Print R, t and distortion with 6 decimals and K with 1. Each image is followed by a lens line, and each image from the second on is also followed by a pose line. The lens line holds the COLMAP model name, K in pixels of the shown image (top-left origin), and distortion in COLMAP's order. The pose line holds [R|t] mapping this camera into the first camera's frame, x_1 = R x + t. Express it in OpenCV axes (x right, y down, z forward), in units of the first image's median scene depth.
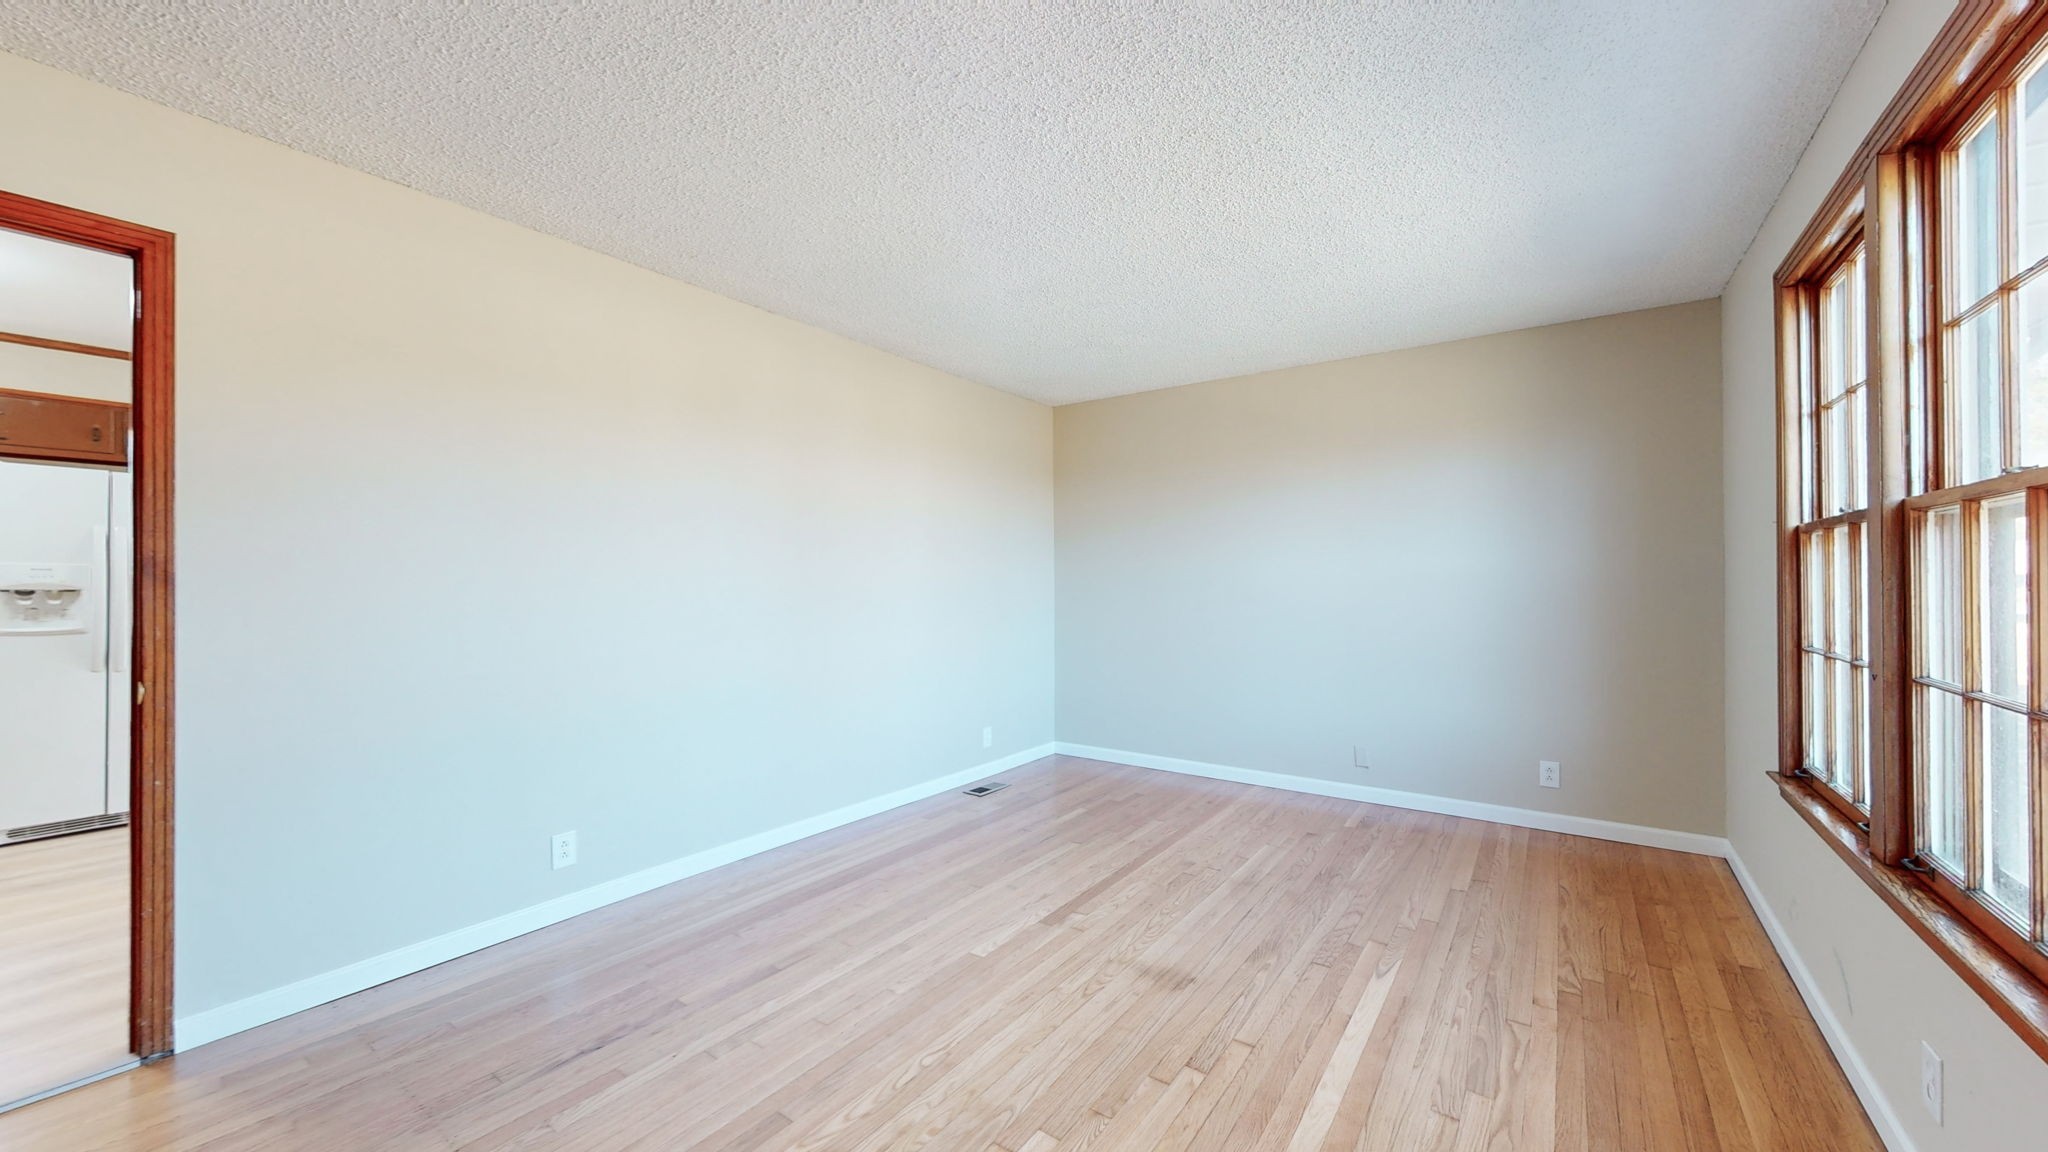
lens RADIAL K [[747.5, 0, 1024.5], [0, 747.5, 580.5], [0, 0, 1]] dist [-0.002065, -0.000297]
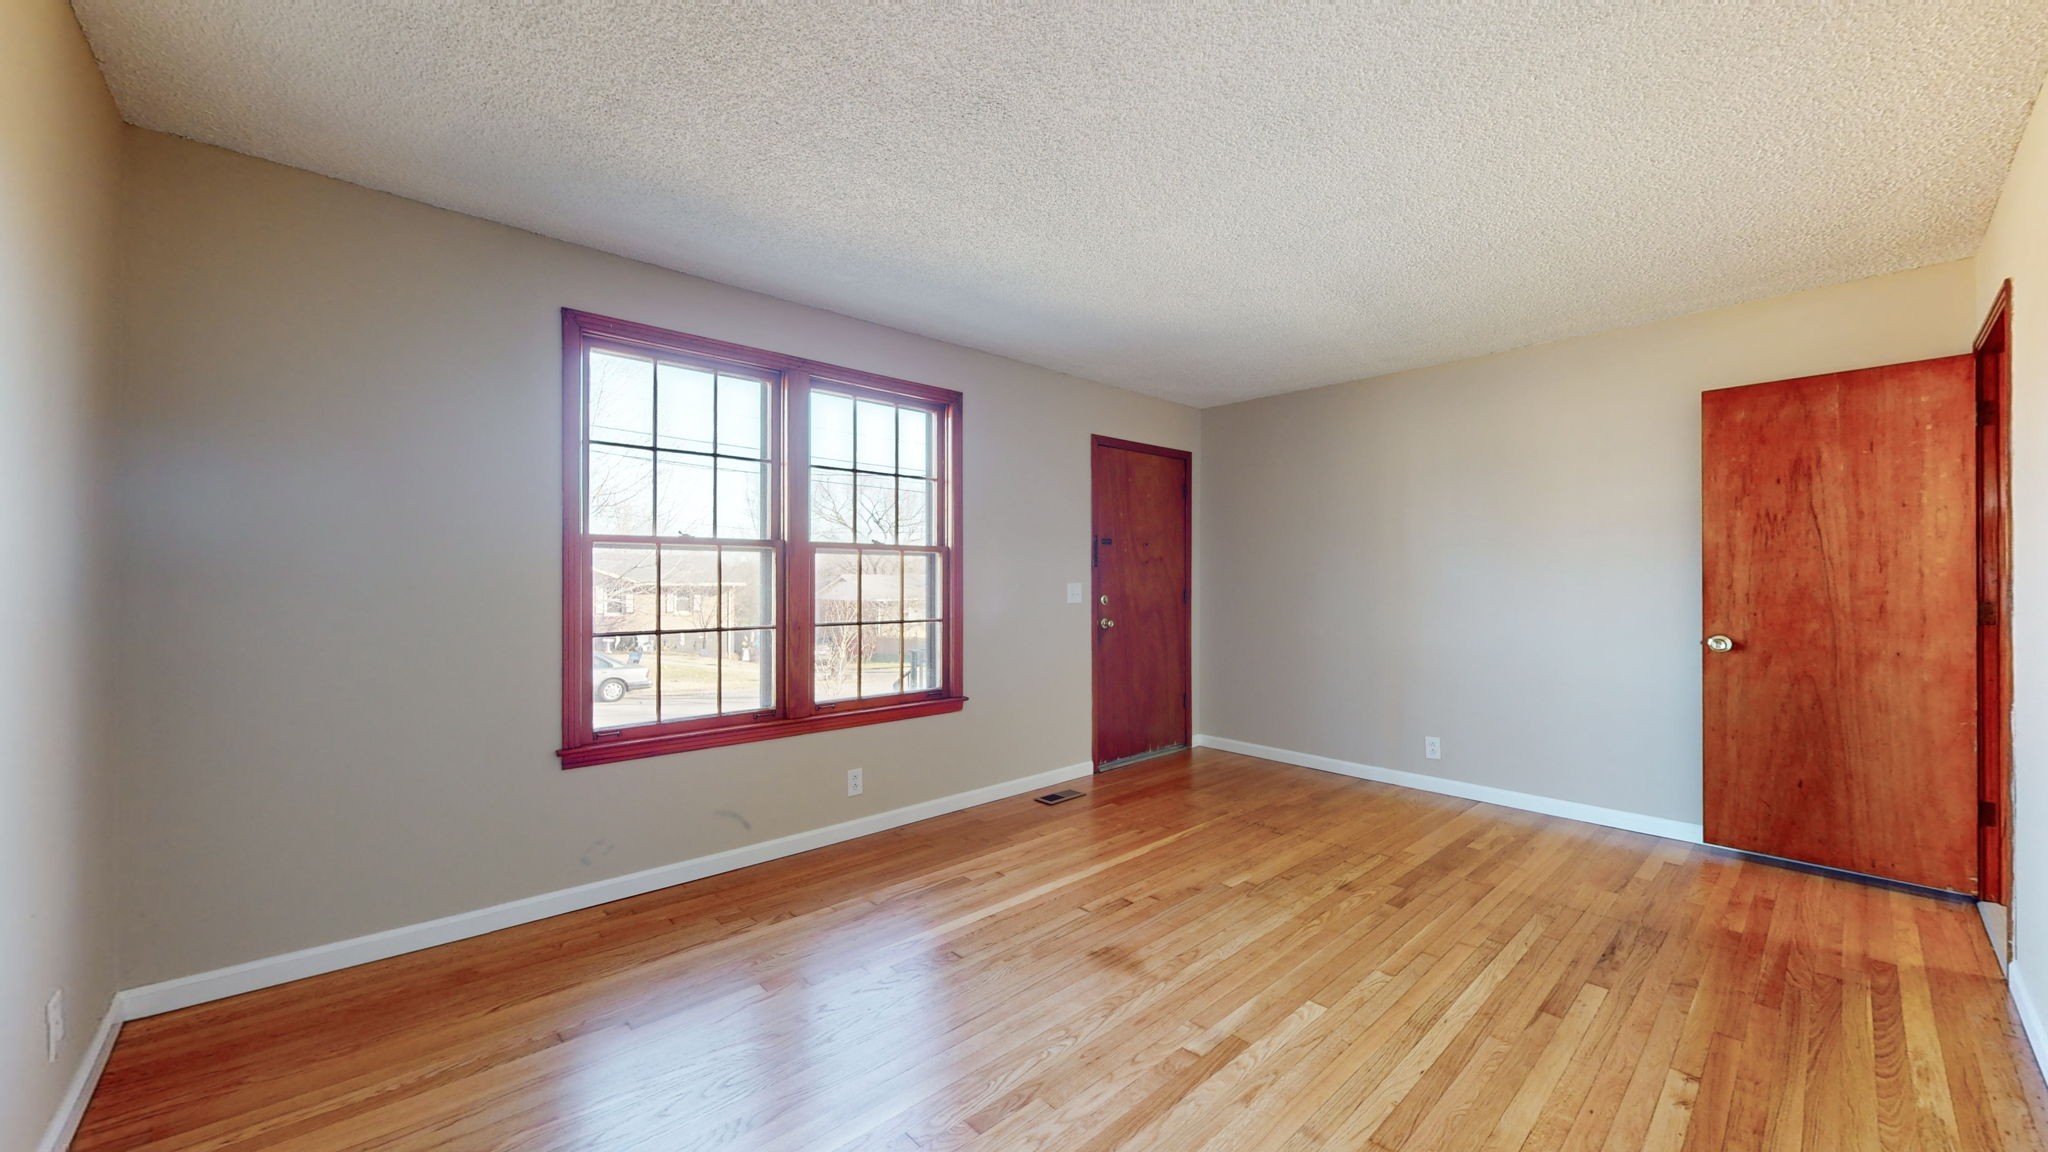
lens RADIAL K [[747.5, 0, 1021.3], [0, 747.5, 578.4], [0, 0, 1]] dist [-0.002065, -0.000297]
pose [[-0.978206, 0.000146, 0.207636, 0.082049], [-0.000134, 0.999999, -0.001331, -0.000122], [-0.207636, -0.001330, -0.978205, 1.665912]]
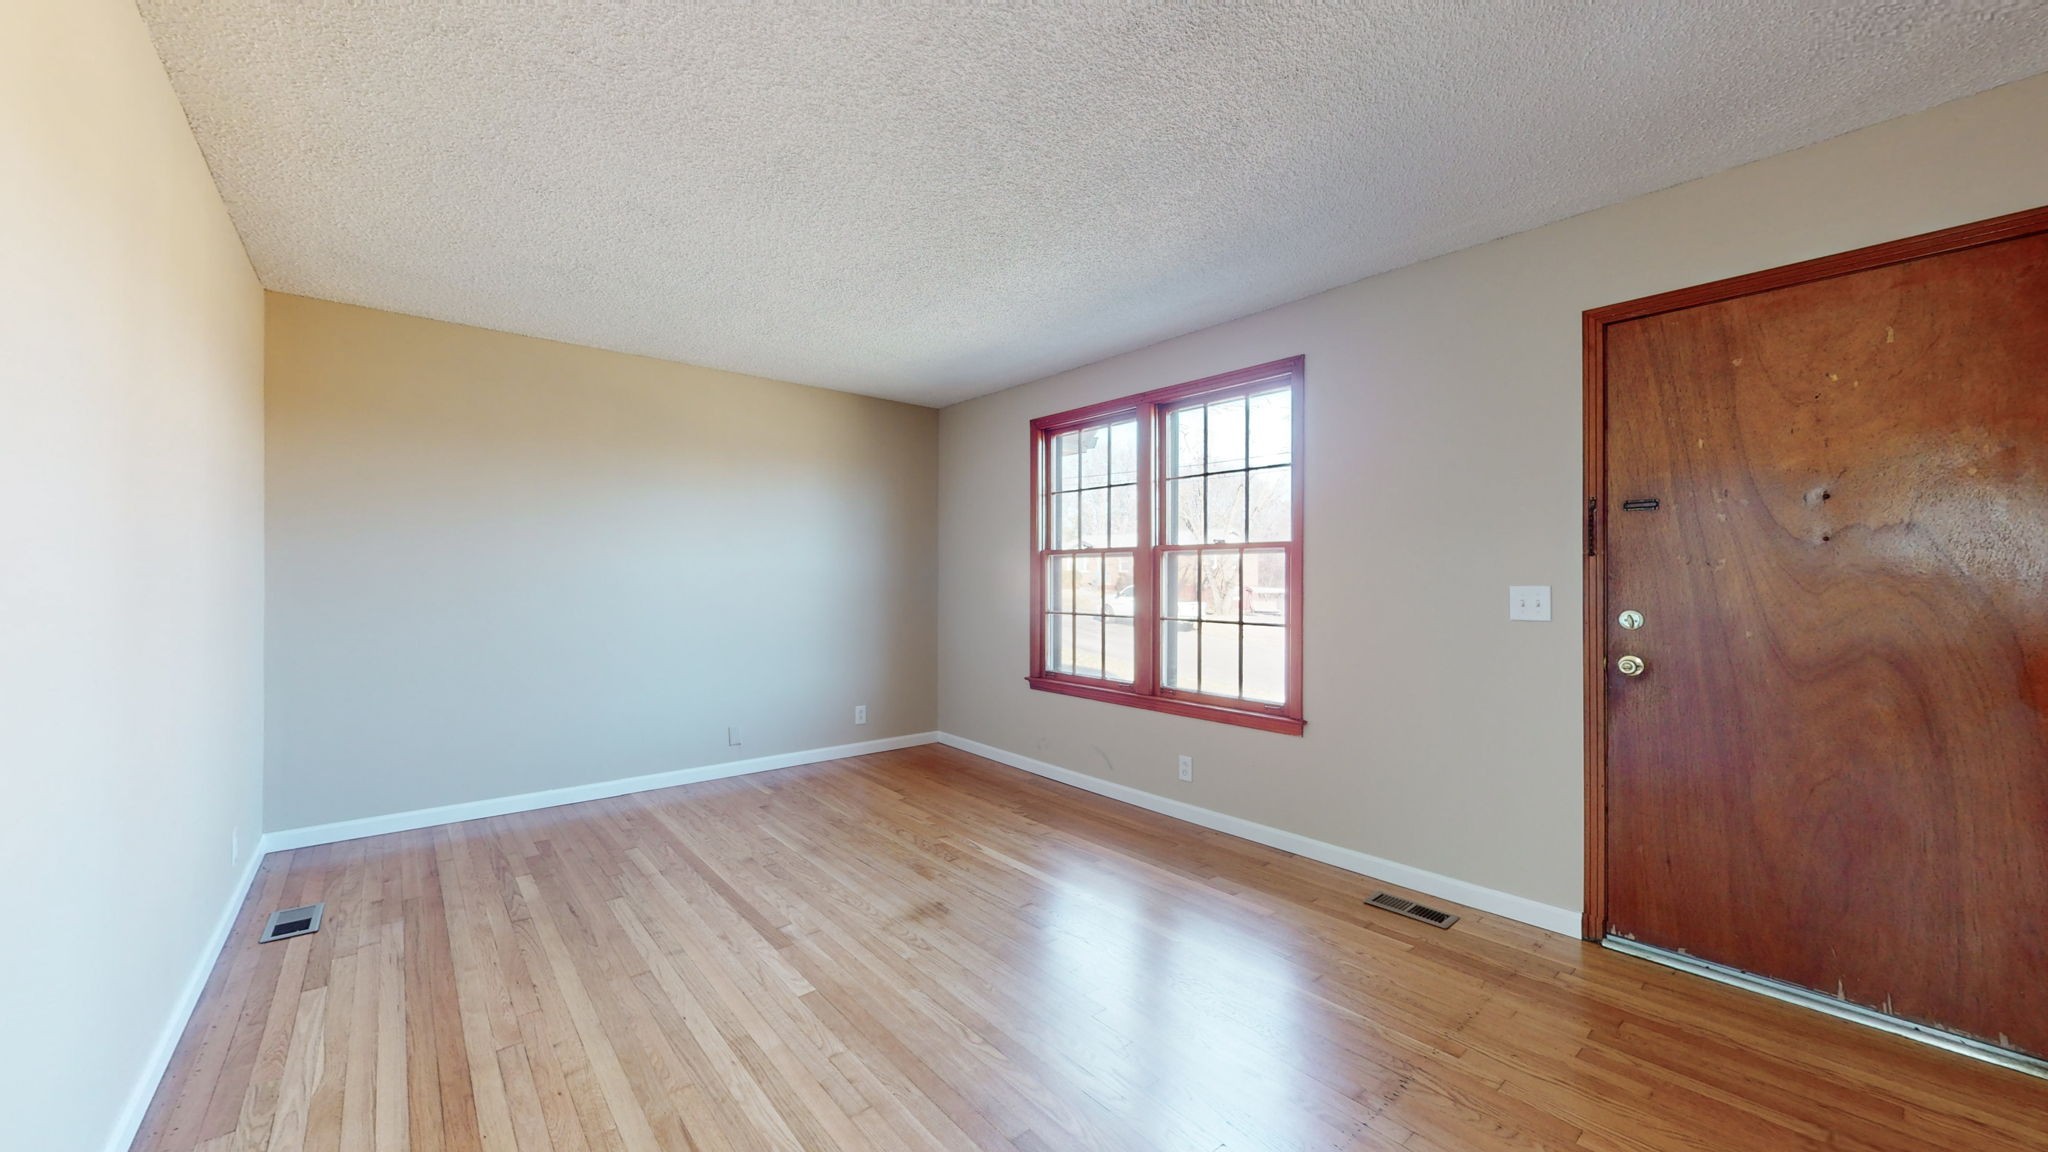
lens RADIAL K [[747.5, 0, 1024.1], [0, 747.5, 579.6], [0, 0, 1]] dist [-0.002065, -0.000297]
pose [[0.242197, 0.001786, 0.970225, -0.749321], [-0.006029, 0.999982, -0.000336, 0.003689], [-0.970208, -0.005768, 0.242204, 0.461064]]
